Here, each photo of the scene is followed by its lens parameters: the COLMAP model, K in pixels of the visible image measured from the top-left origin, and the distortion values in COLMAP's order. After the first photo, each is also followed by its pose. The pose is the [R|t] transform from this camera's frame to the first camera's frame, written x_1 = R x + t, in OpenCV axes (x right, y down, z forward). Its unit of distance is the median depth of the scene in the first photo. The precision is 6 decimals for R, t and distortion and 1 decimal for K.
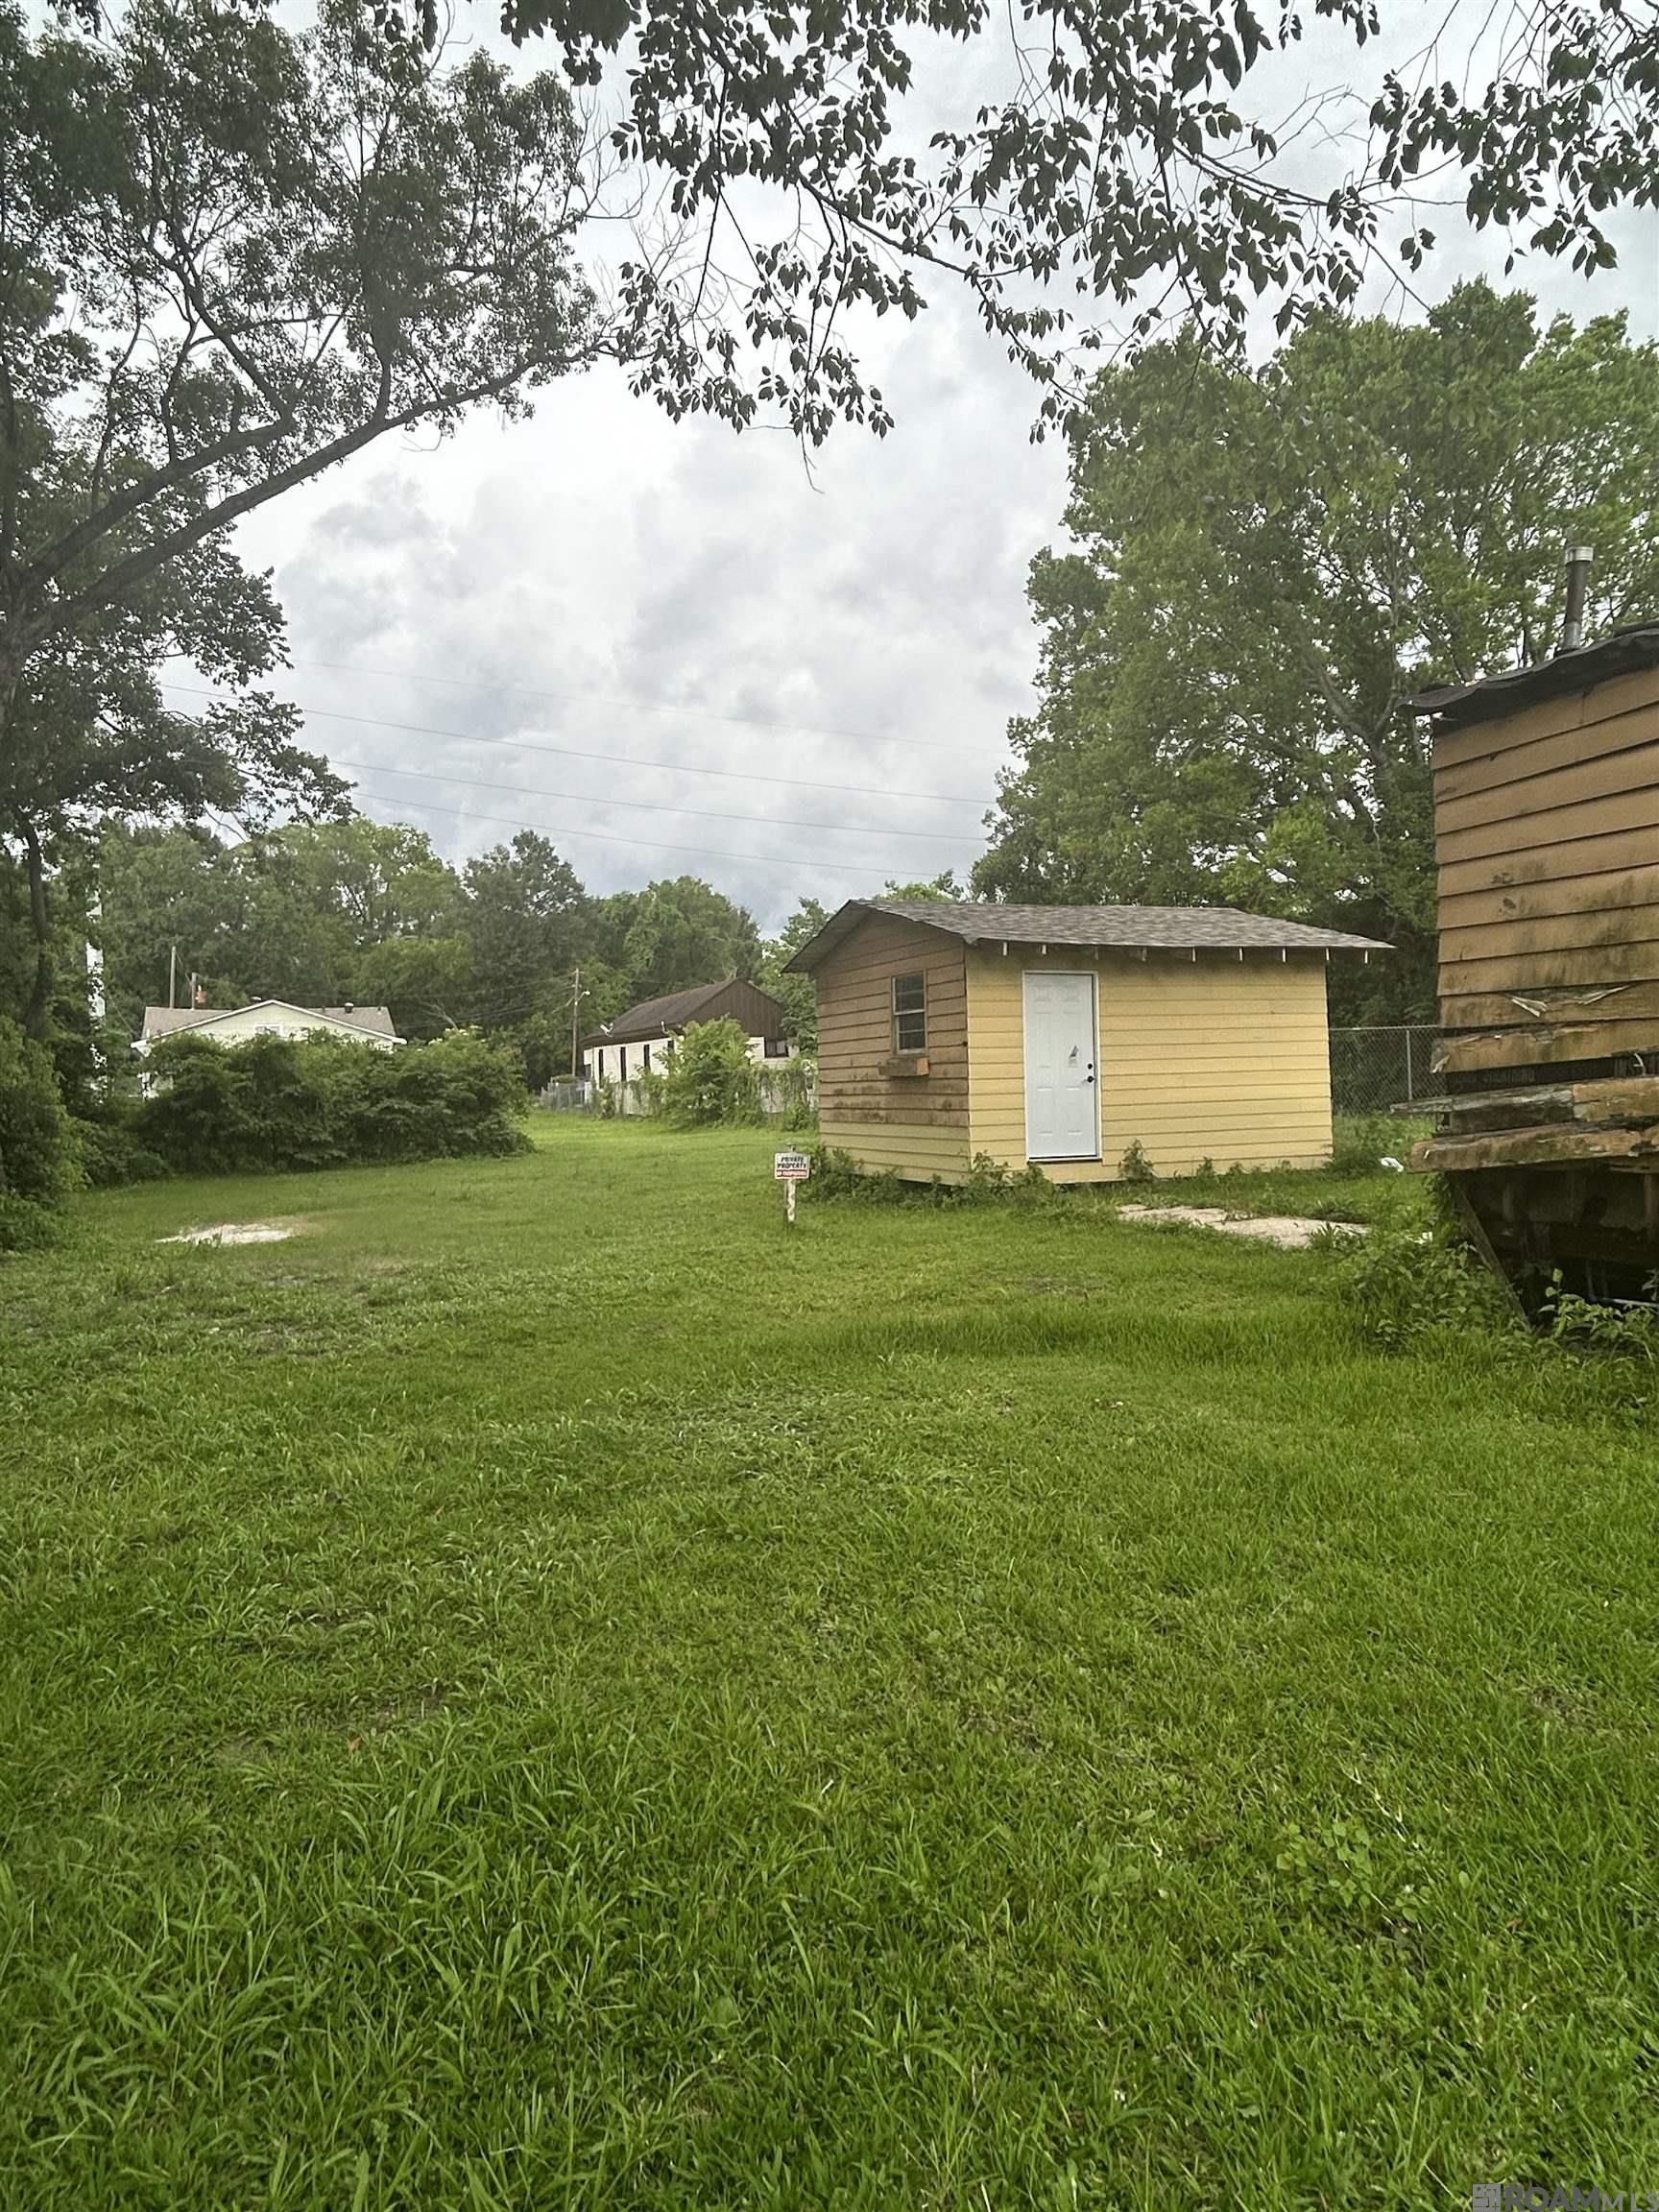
lens RADIAL K [[1350.0, 0, 829.5], [0, 1350.0, 1106.0], [0, 0, 1]] dist [0.022701, -0.041722]
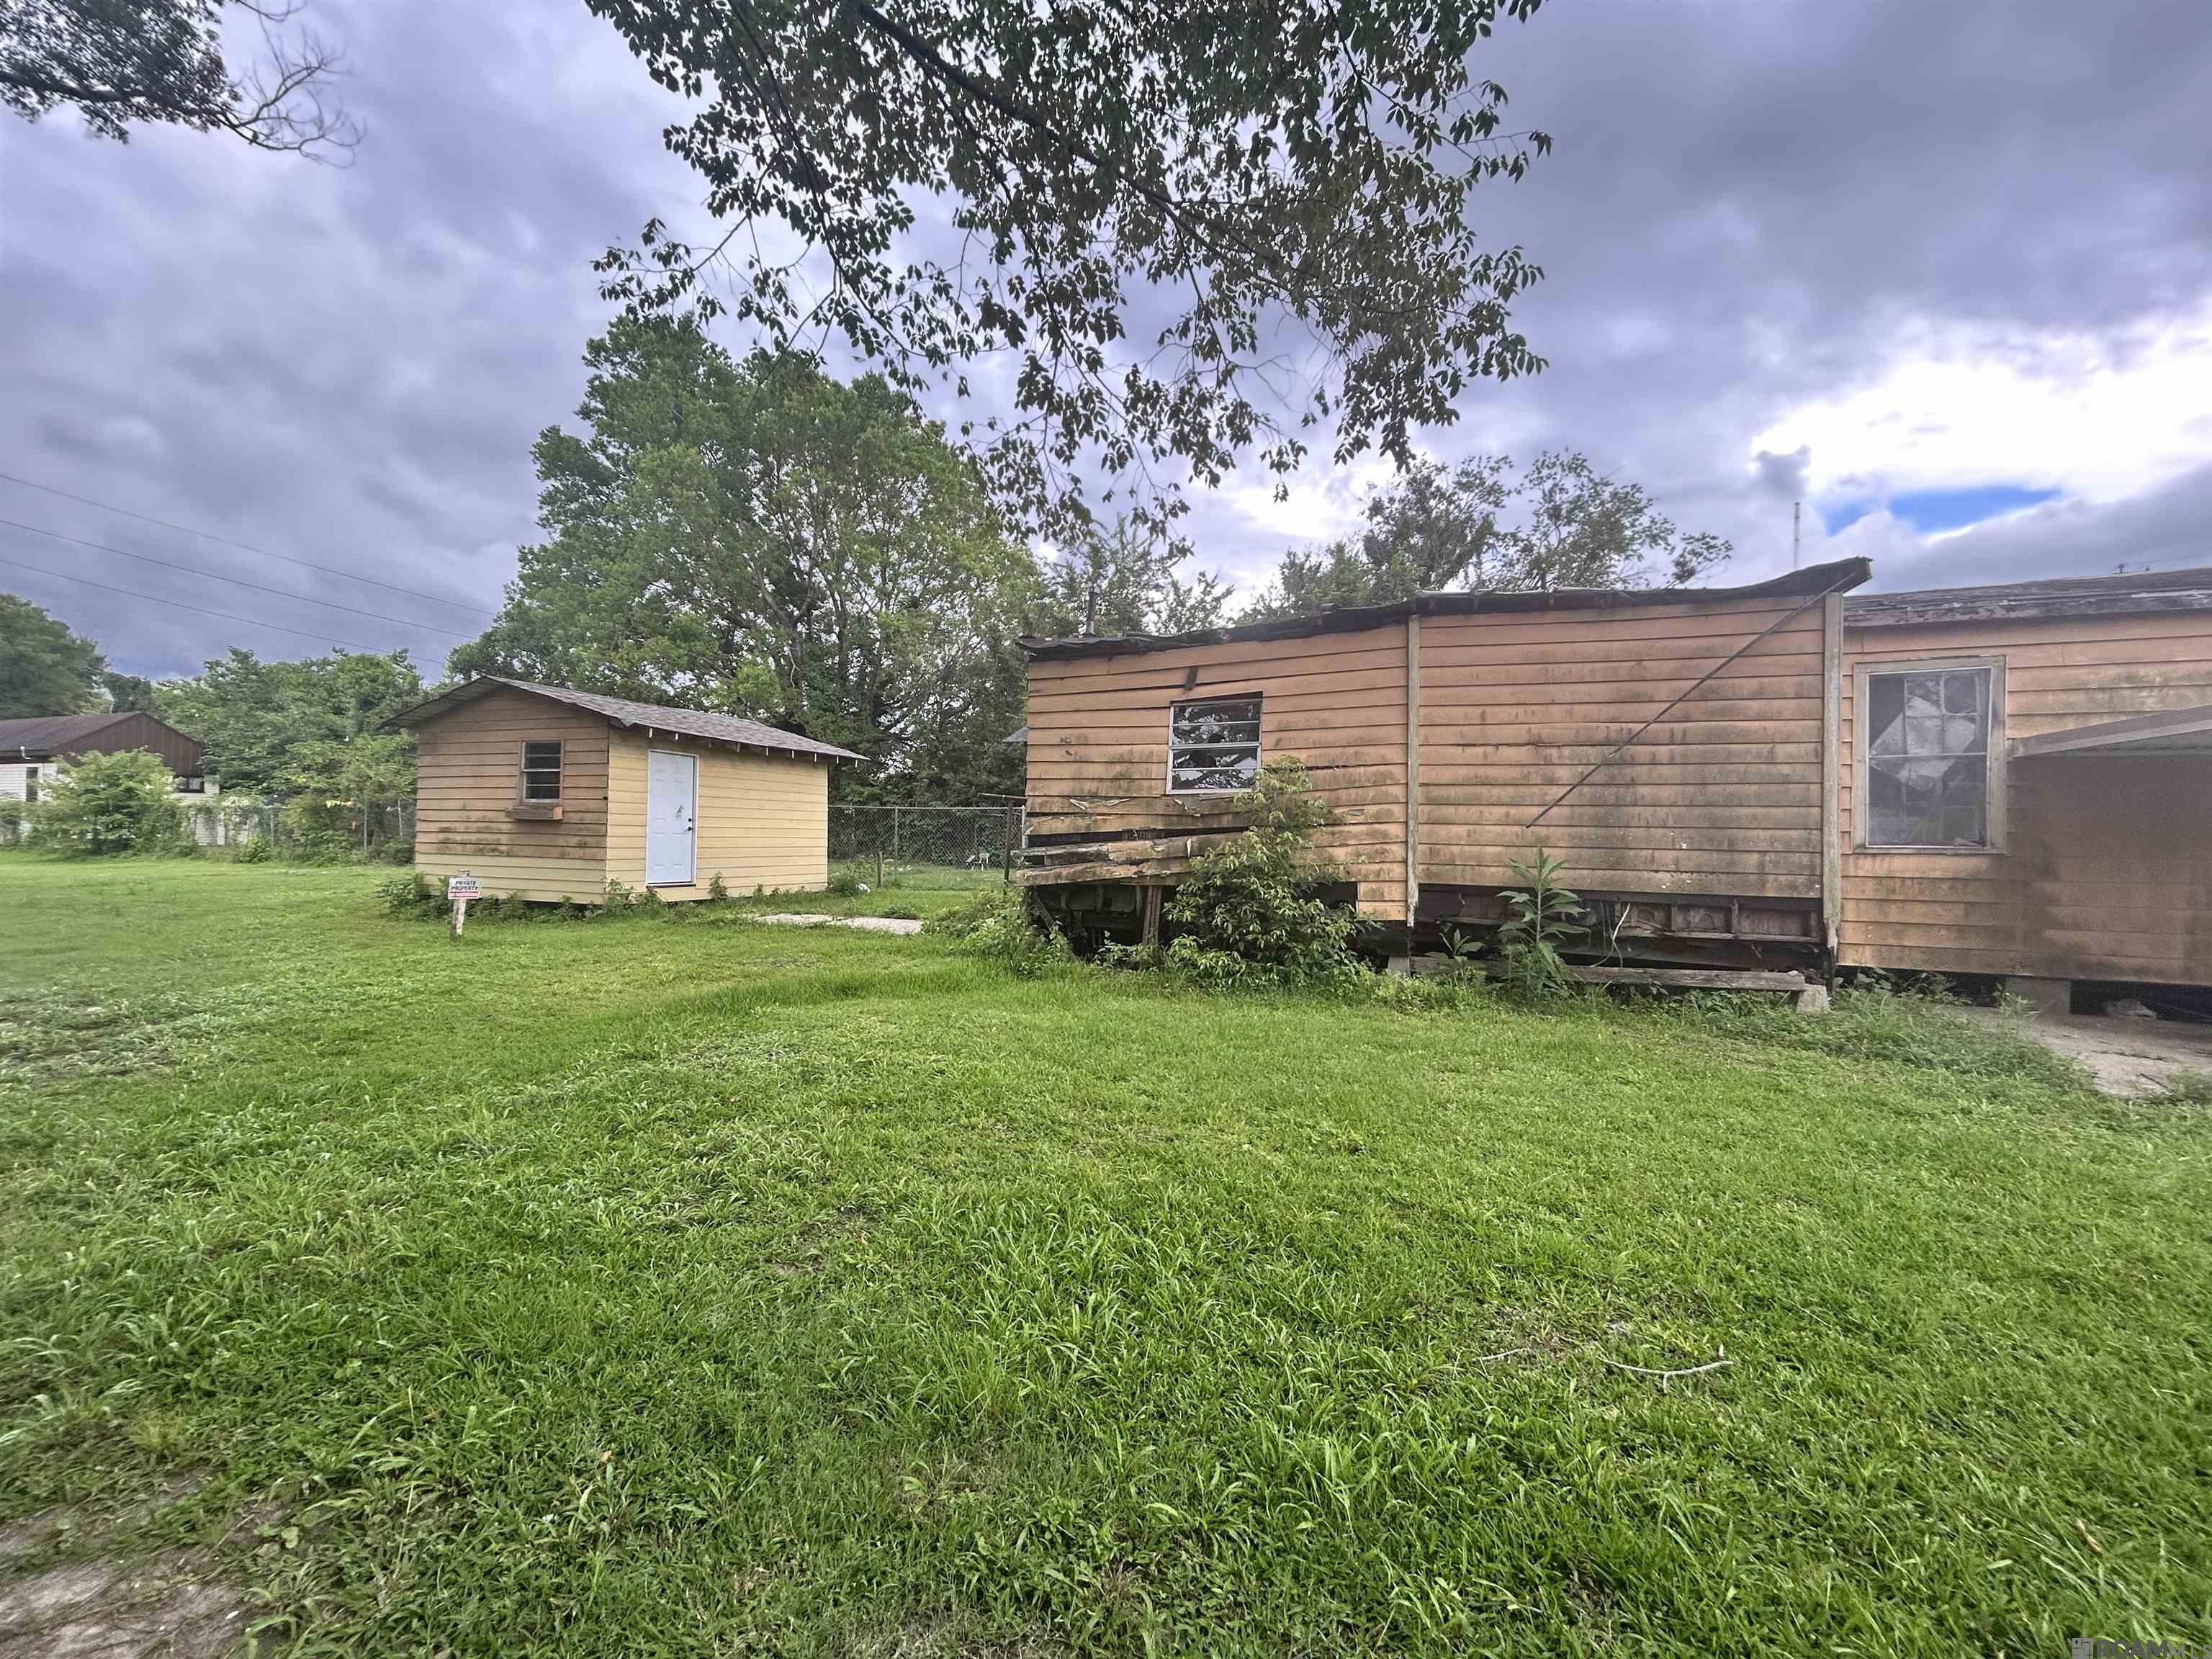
lens RADIAL K [[898.8, 0, 1099.0], [0, 898.8, 837.2], [0, 0, 1]] dist [0.000161, 0.000944]
pose [[0.687252, 0.041809, 0.725215, -0.219600], [-0.026173, 0.999119, -0.032797, 0.009663], [-0.725947, 0.003559, 0.687741, 0.024401]]
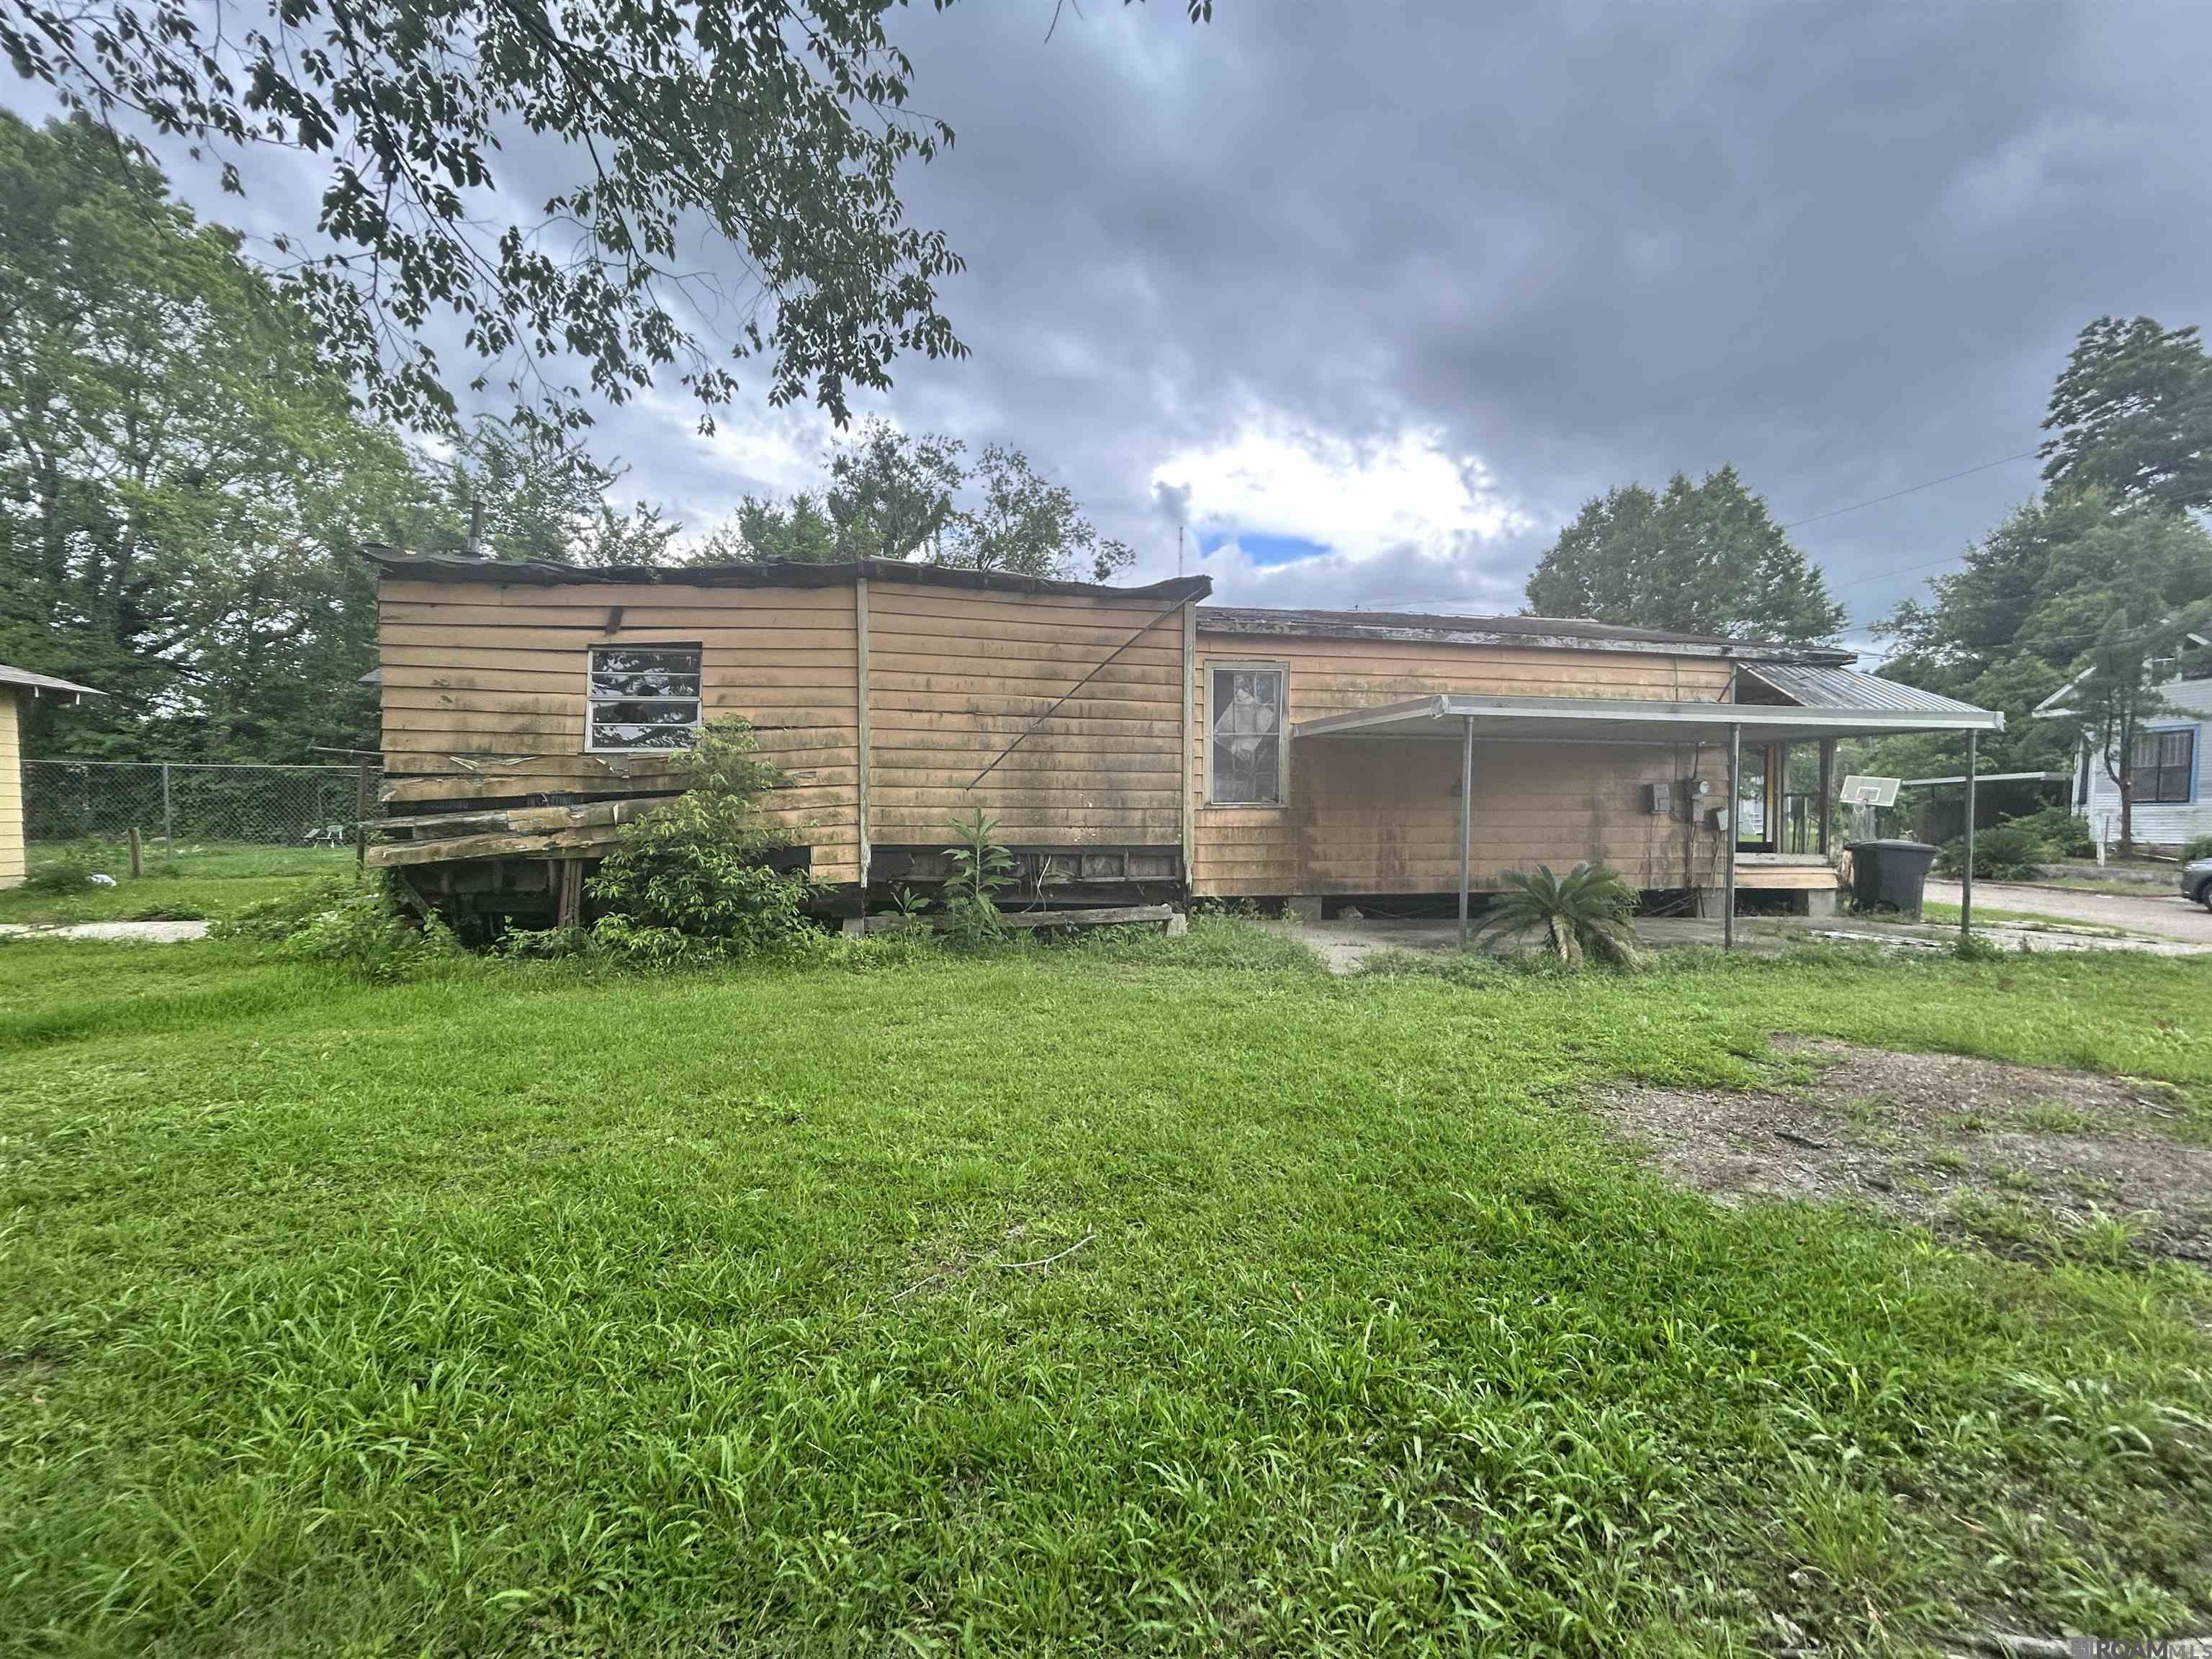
lens RADIAL K [[898.8, 0, 1099.0], [0, 898.8, 837.2], [0, 0, 1]] dist [0.000161, 0.000944]
pose [[0.188585, -0.003986, 0.982049, -0.208790], [0.005220, 0.999982, 0.003056, 0.008862], [-0.982043, 0.004550, 0.188603, 0.013784]]
